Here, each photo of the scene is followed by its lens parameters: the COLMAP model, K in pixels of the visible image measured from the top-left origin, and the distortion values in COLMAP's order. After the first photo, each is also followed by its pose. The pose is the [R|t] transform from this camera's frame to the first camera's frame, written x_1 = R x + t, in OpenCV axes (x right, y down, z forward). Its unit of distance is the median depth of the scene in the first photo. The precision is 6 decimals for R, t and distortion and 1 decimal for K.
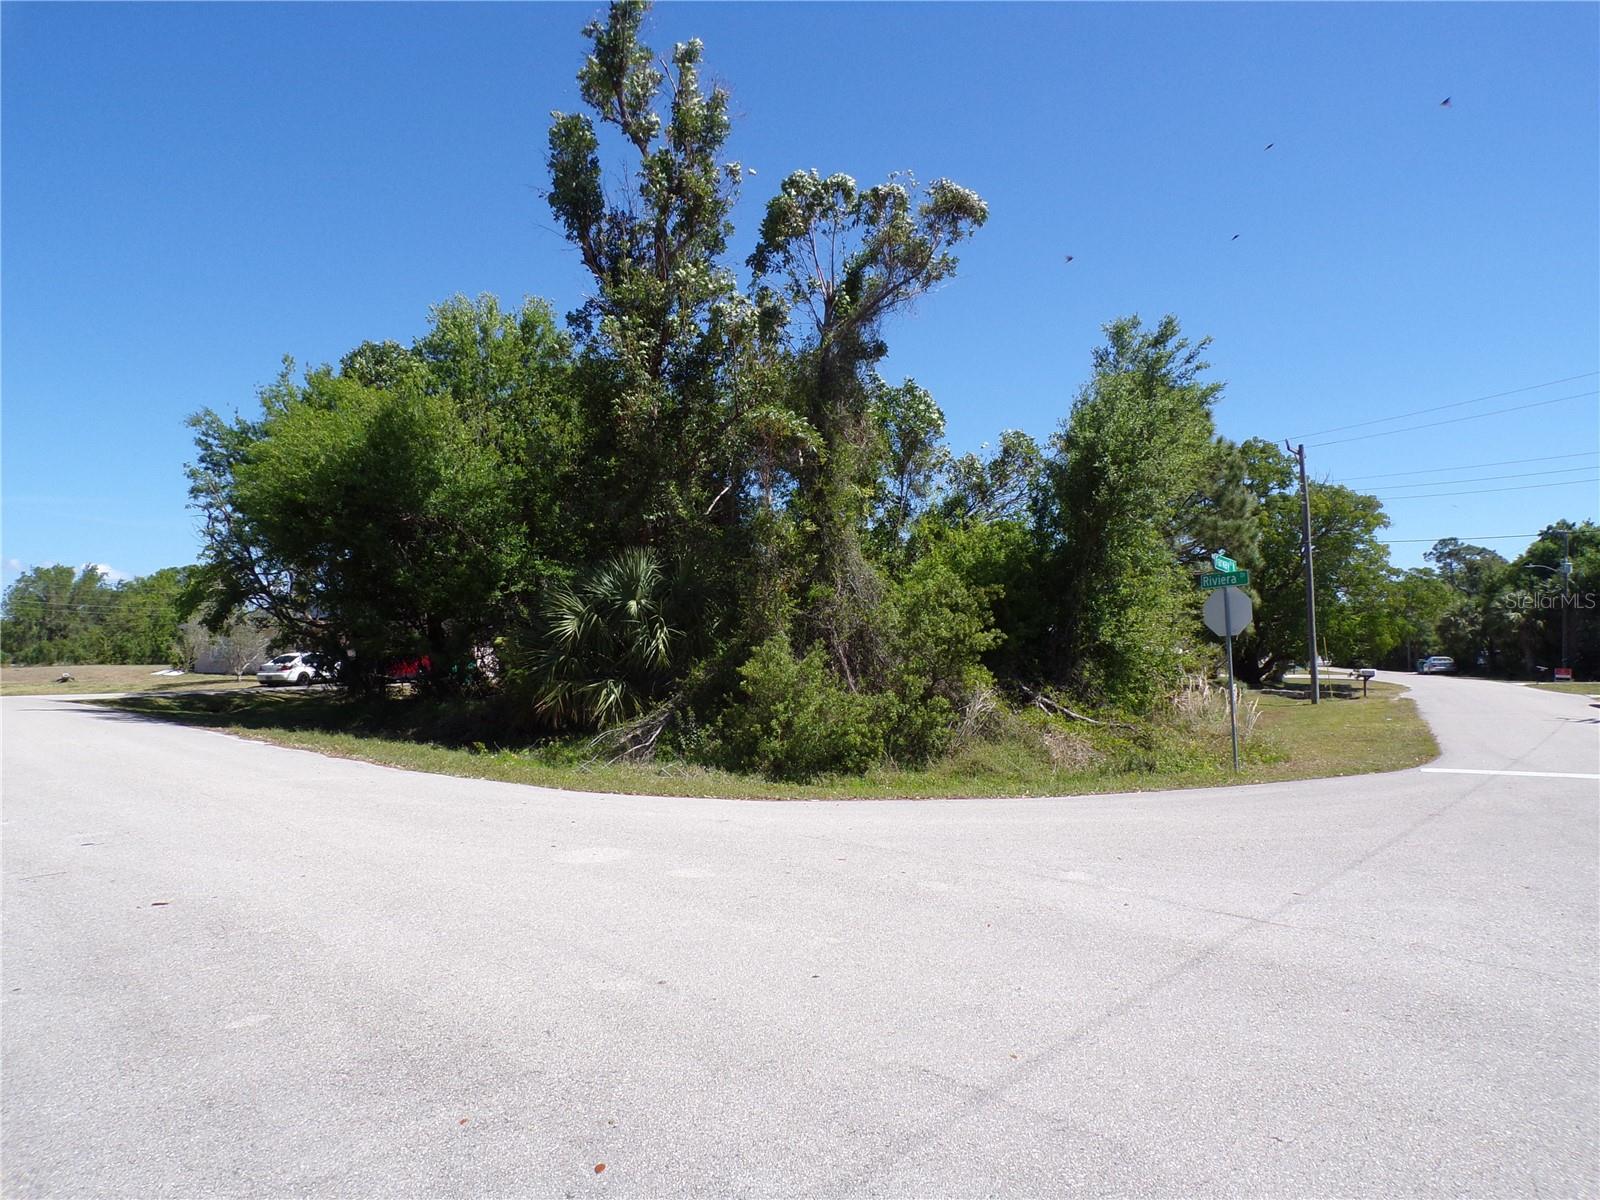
lens RADIAL K [[1069.9, 0, 797.1], [0, 1069.9, 605.2], [0, 0, 1]] dist [-0.038654, 0.037270]
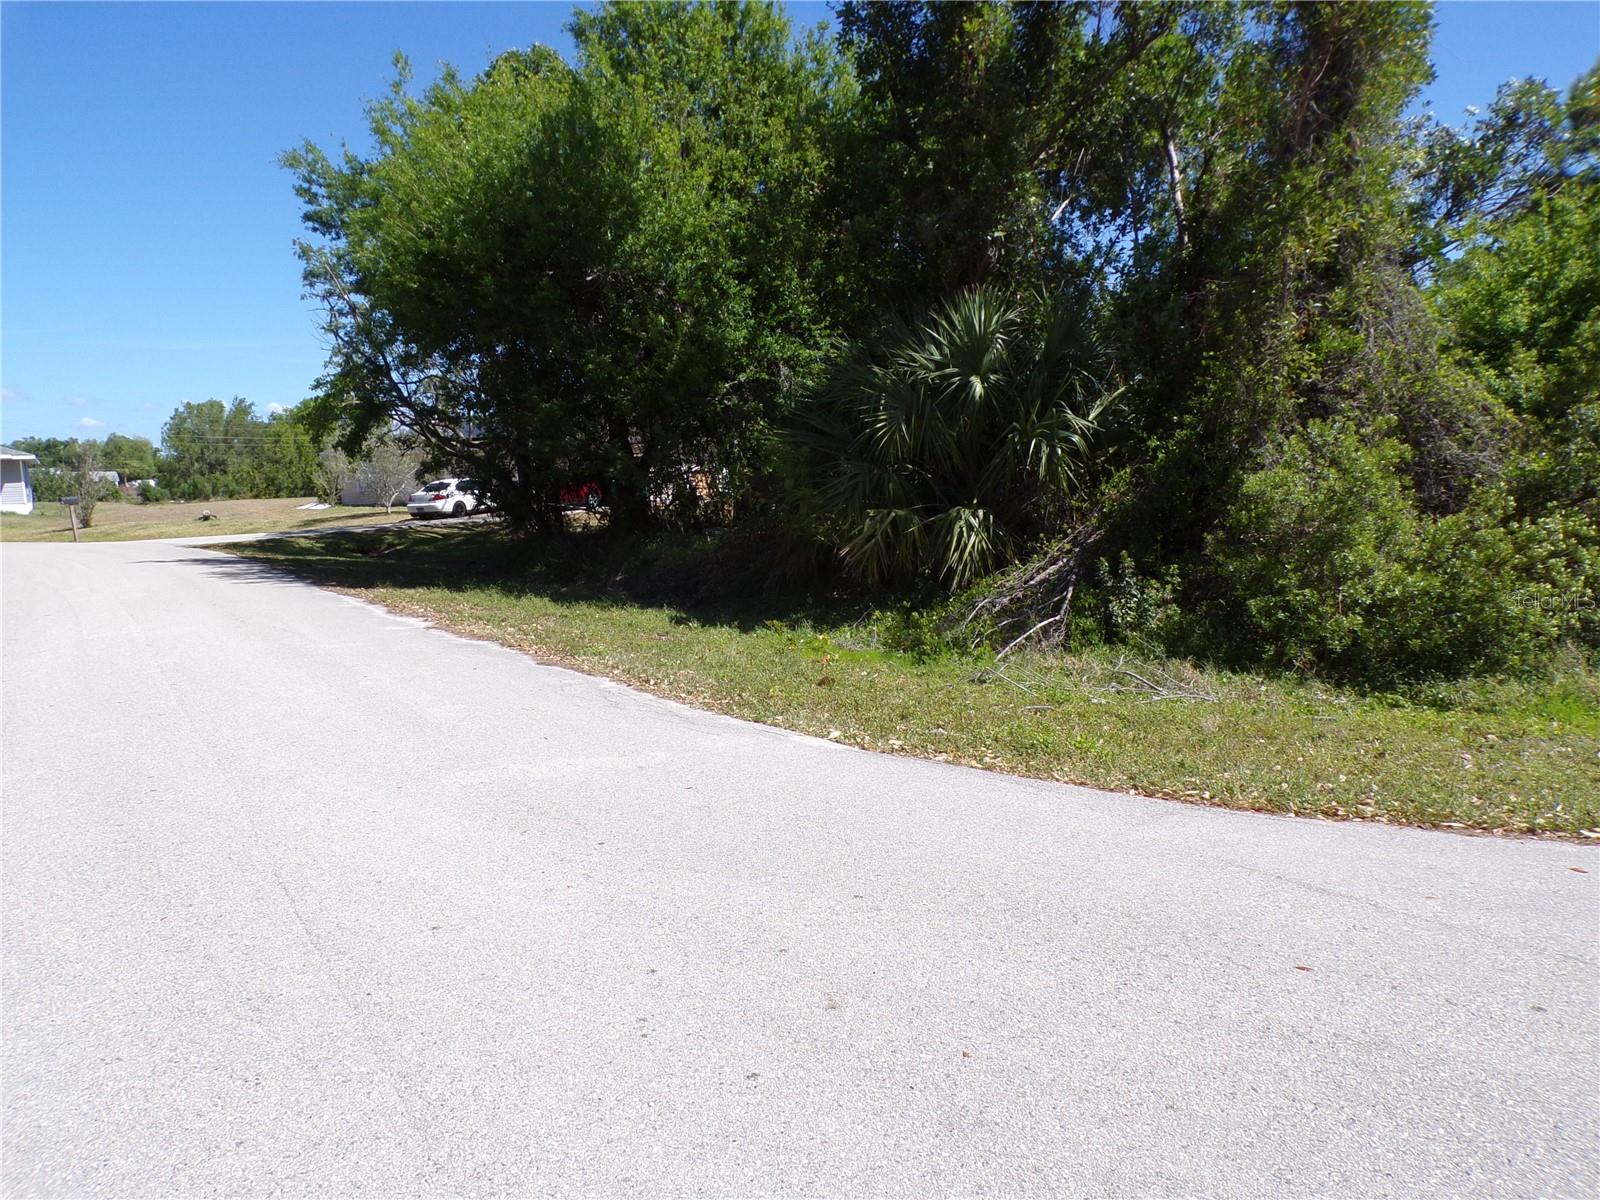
lens RADIAL K [[1069.9, 0, 797.1], [0, 1069.9, 605.2], [0, 0, 1]] dist [-0.038654, 0.037270]
pose [[0.992159, -0.014167, -0.124179, -0.113867], [0.035363, 0.984777, 0.170188, 0.011041], [0.119878, -0.173244, 0.977556, 0.229167]]
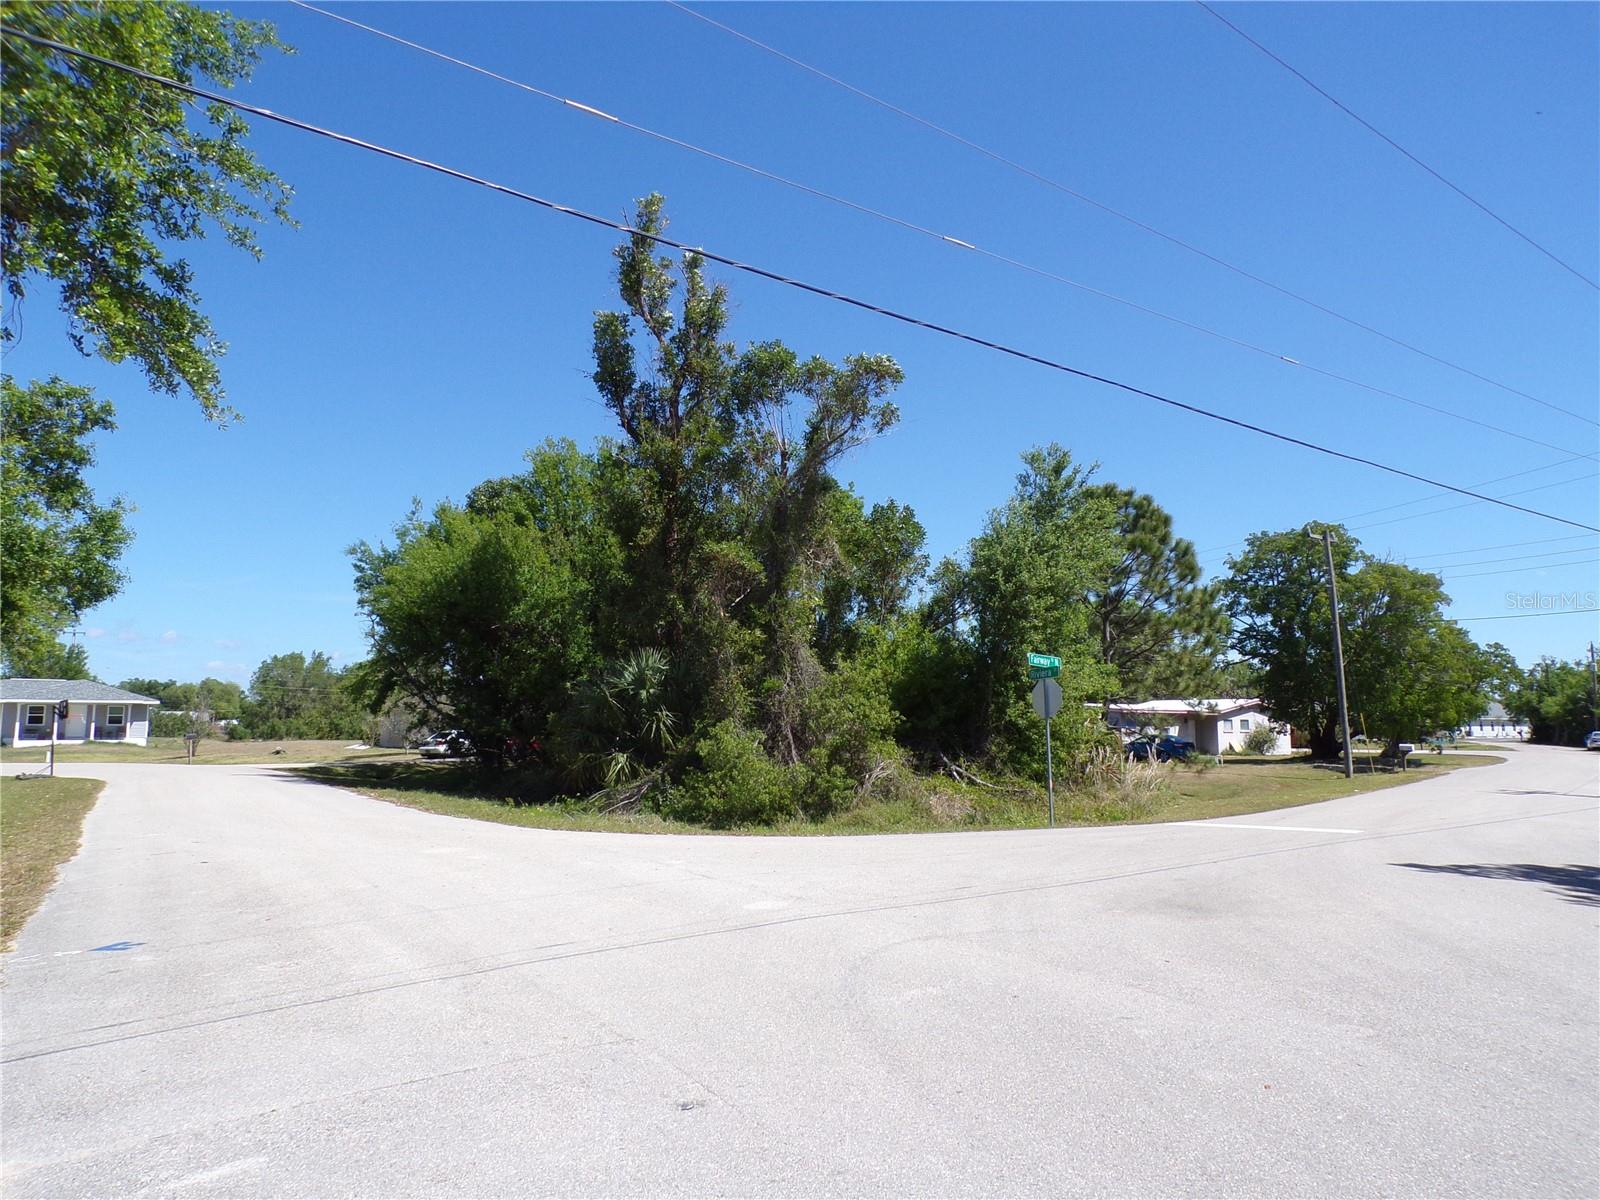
lens RADIAL K [[1069.9, 0, 797.1], [0, 1069.9, 605.2], [0, 0, 1]] dist [-0.038654, 0.037270]
pose [[0.984084, -0.021842, -0.176354, 0.162198], [0.009391, 0.997423, -0.071131, -0.007943], [0.177453, 0.068343, 0.981753, -0.148336]]
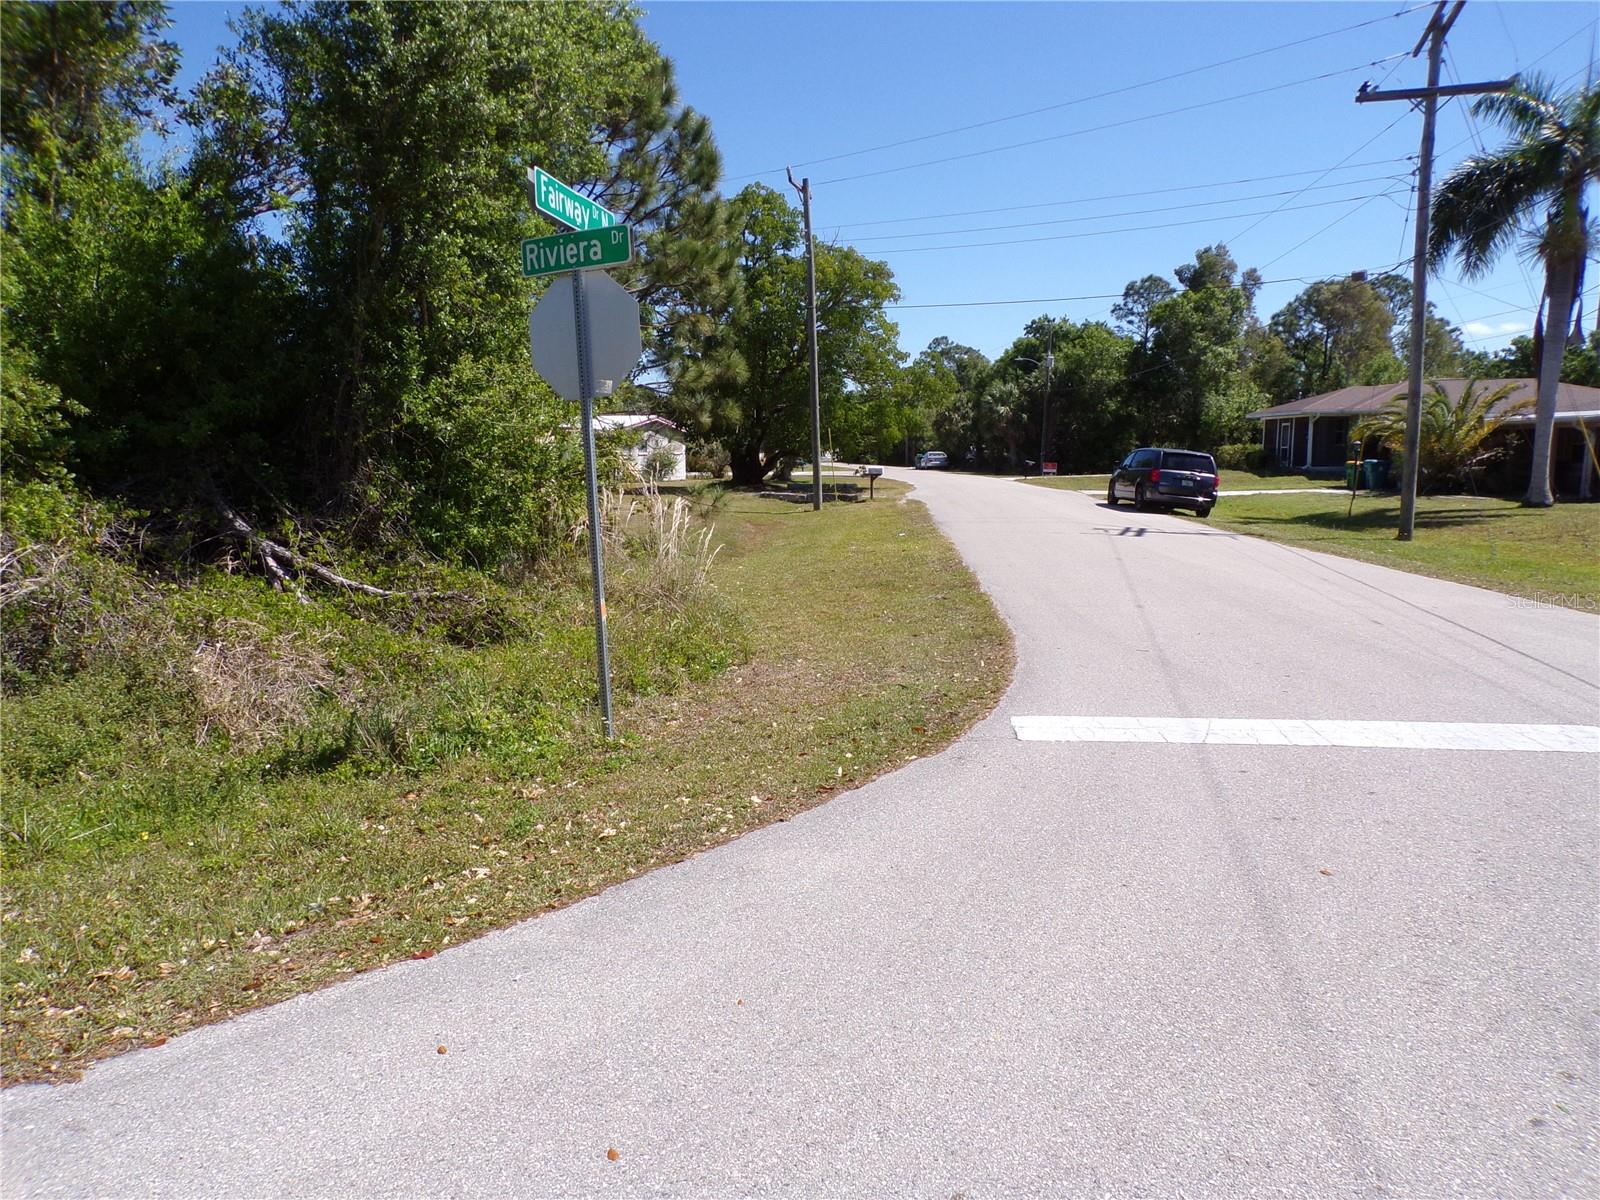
lens RADIAL K [[1069.9, 0, 797.1], [0, 1069.9, 605.2], [0, 0, 1]] dist [-0.038654, 0.037270]
pose [[0.910313, -0.067884, 0.408317, 0.148152], [-0.009432, 0.982802, 0.184421, 0.014401], [-0.413814, -0.171732, 0.894017, 0.288370]]
